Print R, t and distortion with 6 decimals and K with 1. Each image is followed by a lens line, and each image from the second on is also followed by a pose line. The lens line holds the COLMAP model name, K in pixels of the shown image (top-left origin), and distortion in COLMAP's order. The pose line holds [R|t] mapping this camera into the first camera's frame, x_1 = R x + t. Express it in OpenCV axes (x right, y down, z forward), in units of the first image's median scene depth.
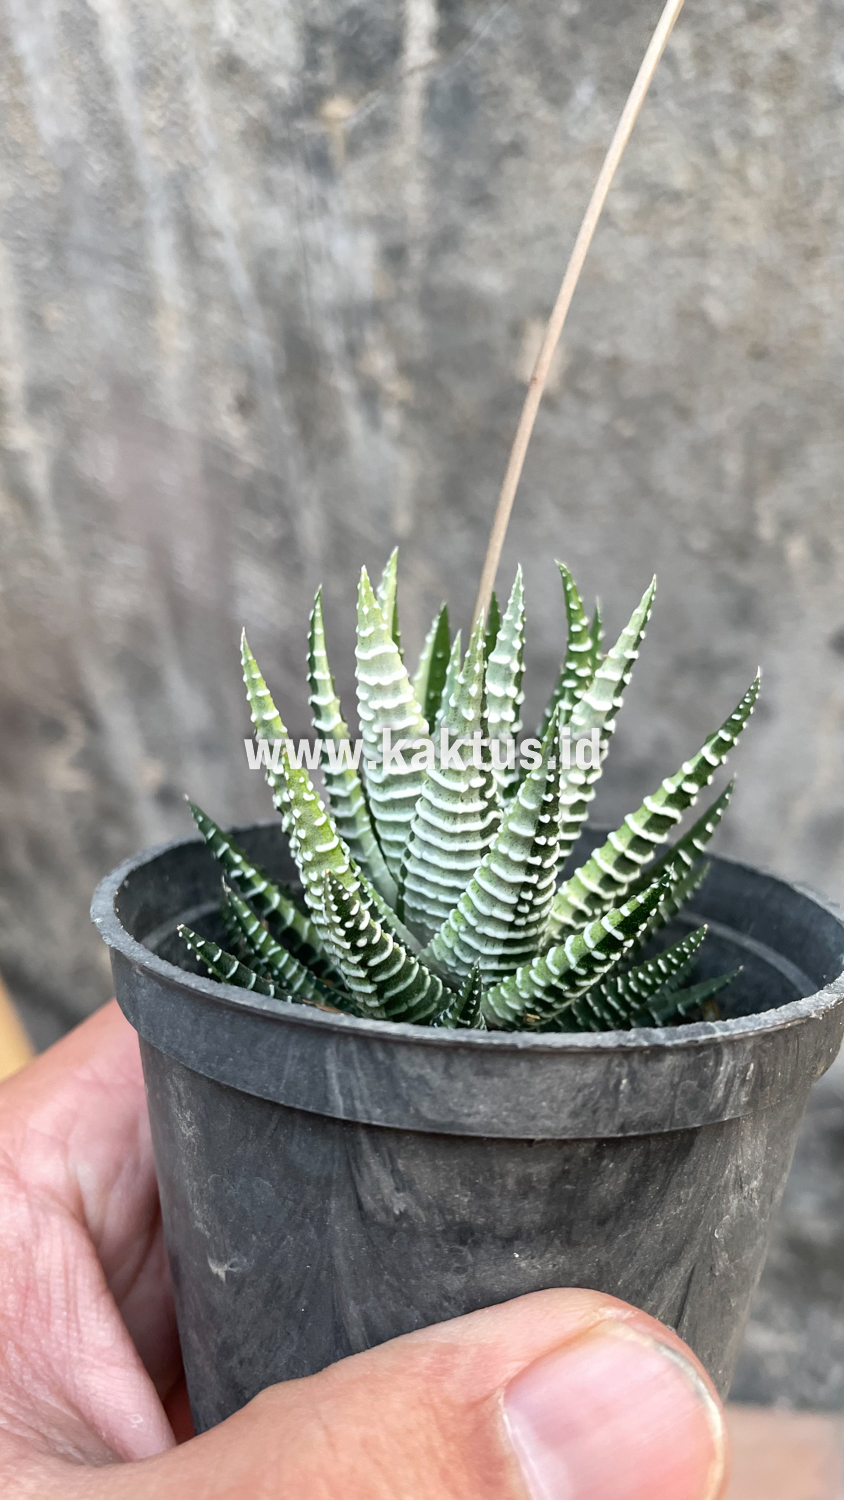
lens RADIAL K [[1240.6, 0, 427.2], [0, 1240.6, 746.5], [0, 0, 1]] dist [0.043937, -0.008843]
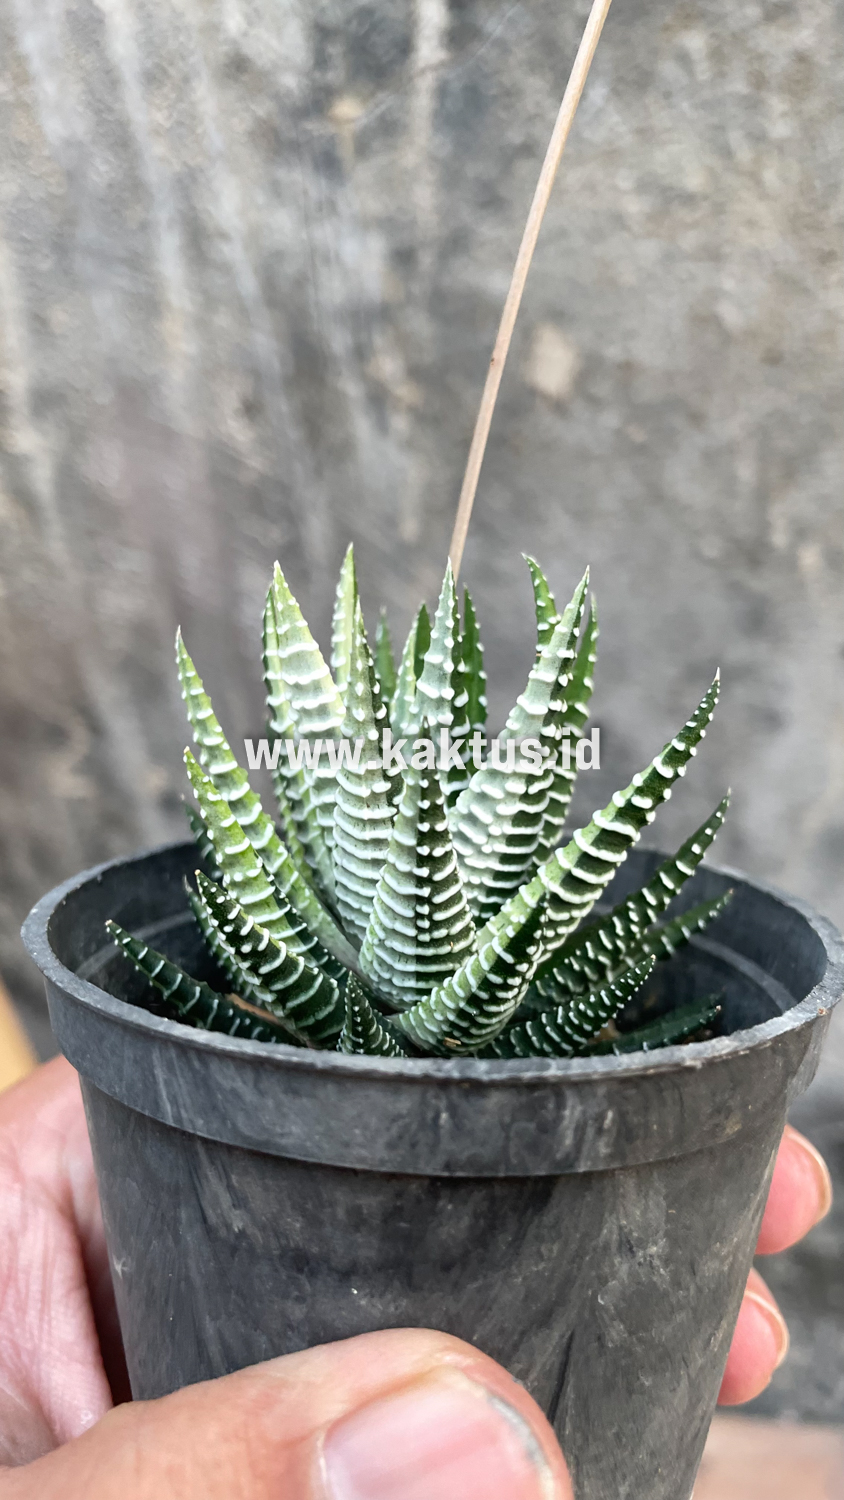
lens RADIAL K [[1249.8, 0, 417.6], [0, 1249.8, 748.3], [0, 0, 1]] dist [0.040273, -0.016874]
pose [[0.963793, 0.022541, -0.265697, 0.348441], [-0.025544, 0.999643, -0.007850, 0.006326], [0.265425, 0.014353, 0.964025, 0.095172]]
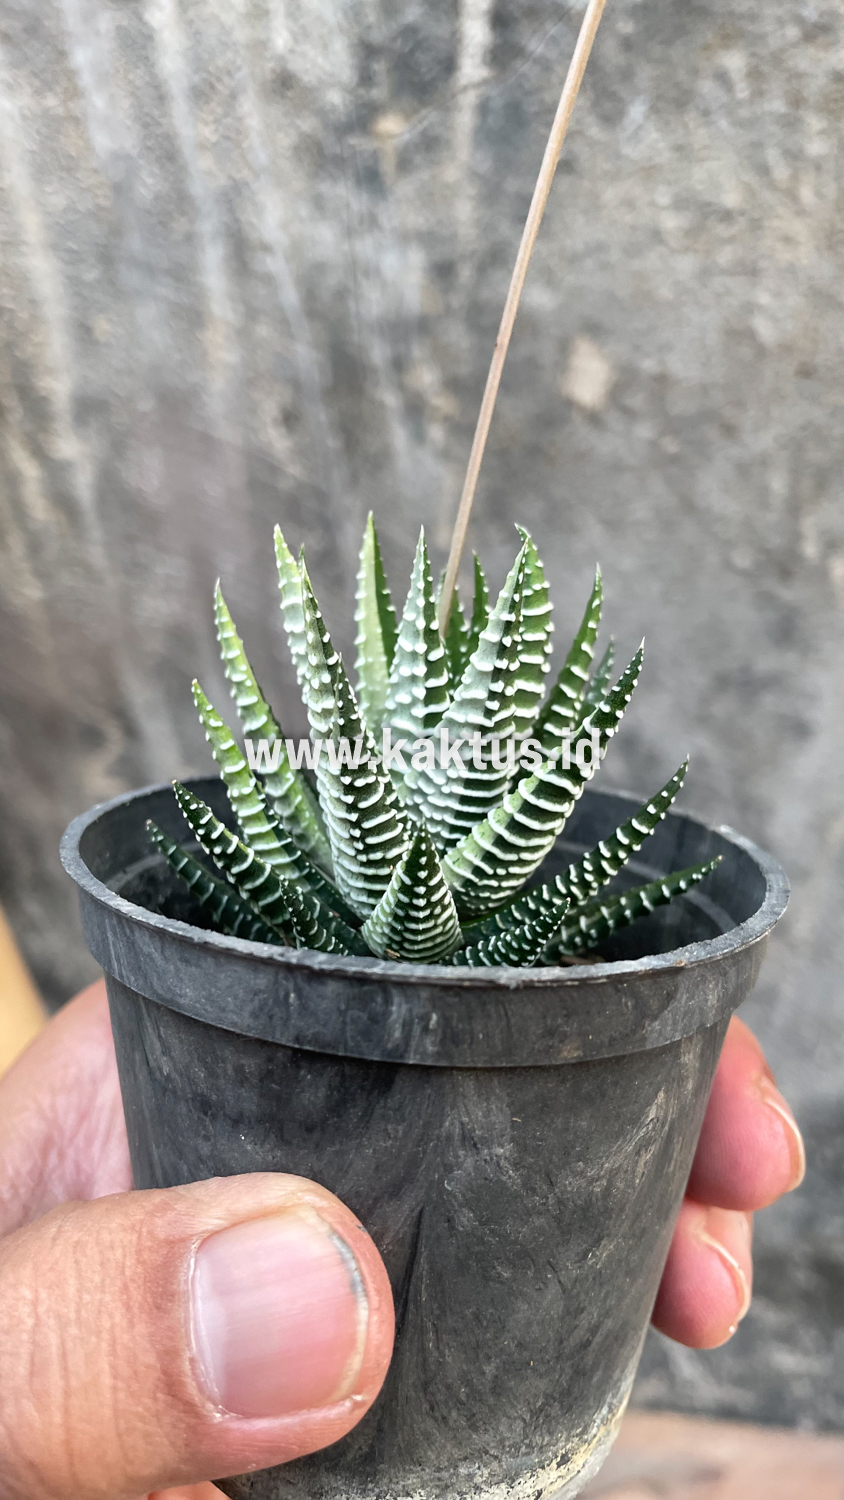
lens RADIAL K [[1252.0, 0, 394.4], [0, 1252.0, 750.1], [0, 0, 1]] dist [0.093488, -0.010085]
pose [[0.832174, 0.106073, -0.544275, 0.745316], [-0.100039, 0.994147, 0.040793, 0.001104], [0.545417, 0.020503, 0.837914, 0.112609]]
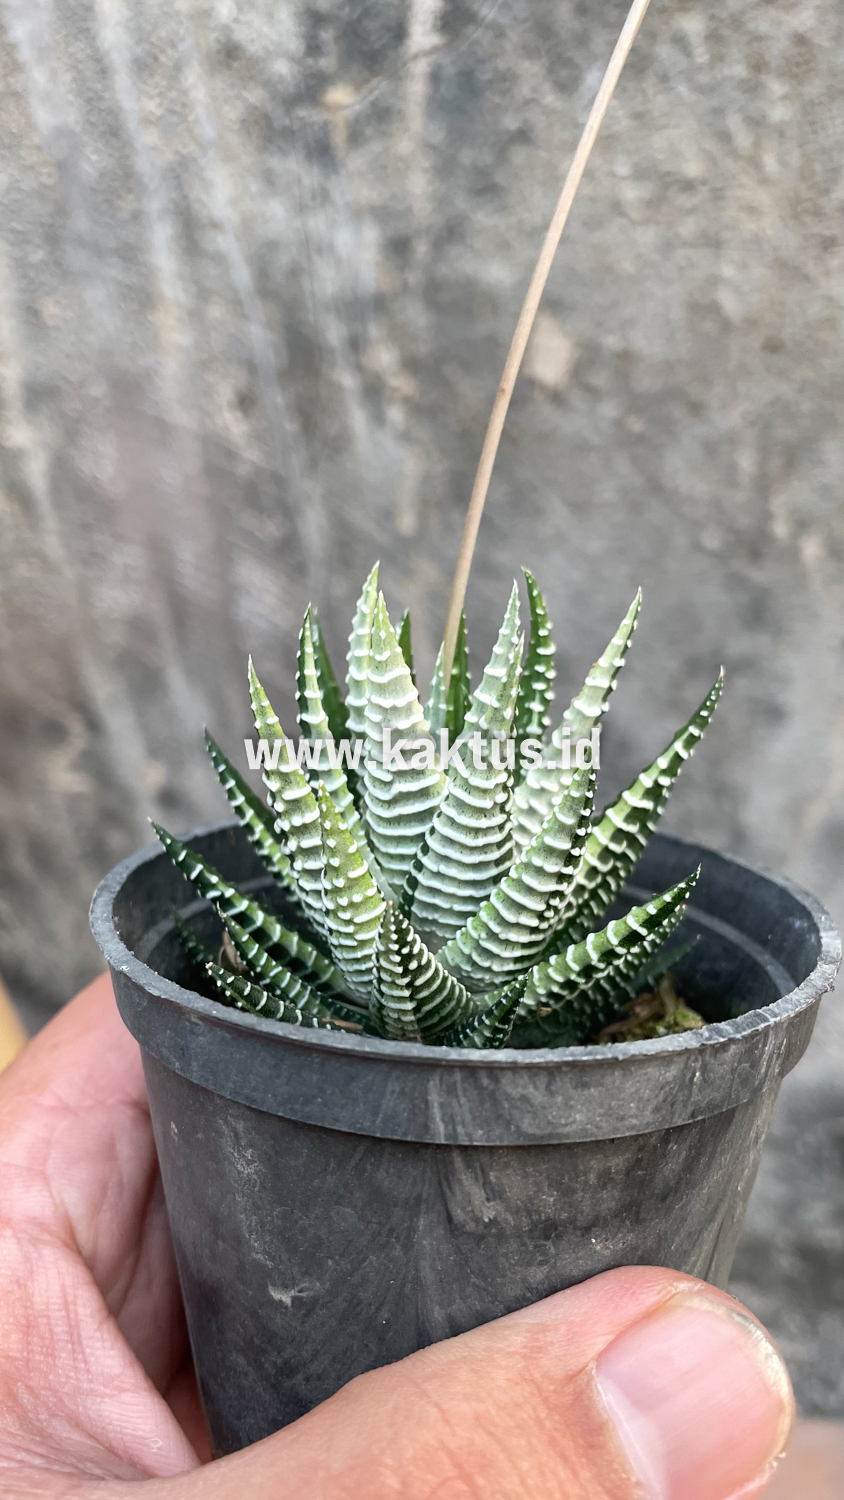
lens RADIAL K [[1225.6, 0, 425.4], [0, 1225.6, 749.1], [0, 0, 1]] dist [0.041384, 0.001514]
pose [[0.967055, -0.069127, 0.245002, -0.291700], [0.052737, 0.995948, 0.072842, -0.097287], [-0.249044, -0.057522, 0.966782, 0.030785]]
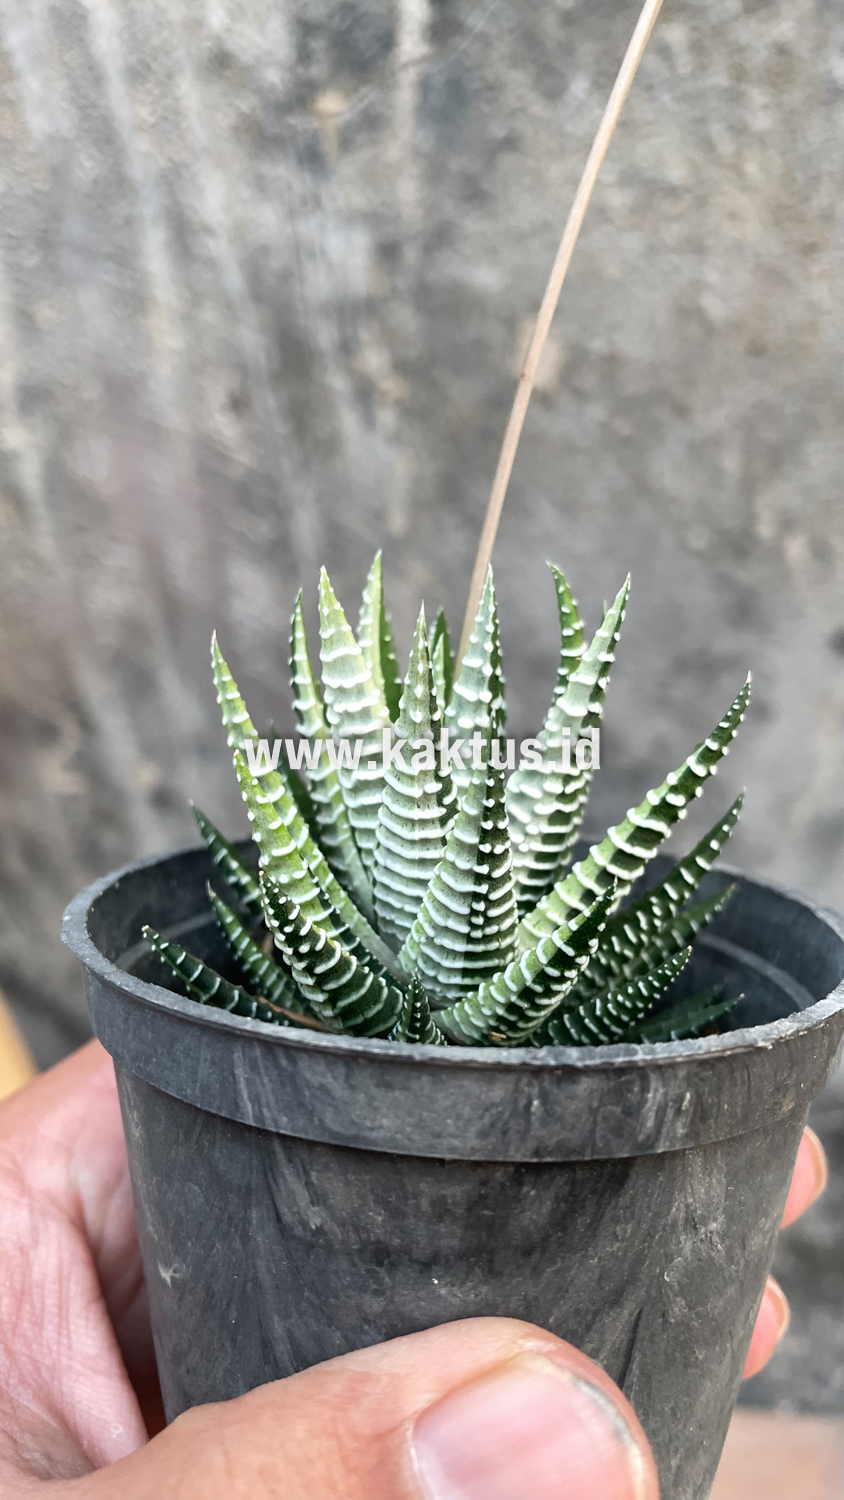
lens RADIAL K [[1247.6, 0, 425.8], [0, 1247.6, 745.3], [0, 0, 1]] dist [0.037722, -0.014973]
pose [[0.987377, 0.011818, -0.157947, 0.205072], [-0.015731, 0.999599, -0.023544, 0.020388], [0.157606, 0.025732, 0.987167, 0.041261]]
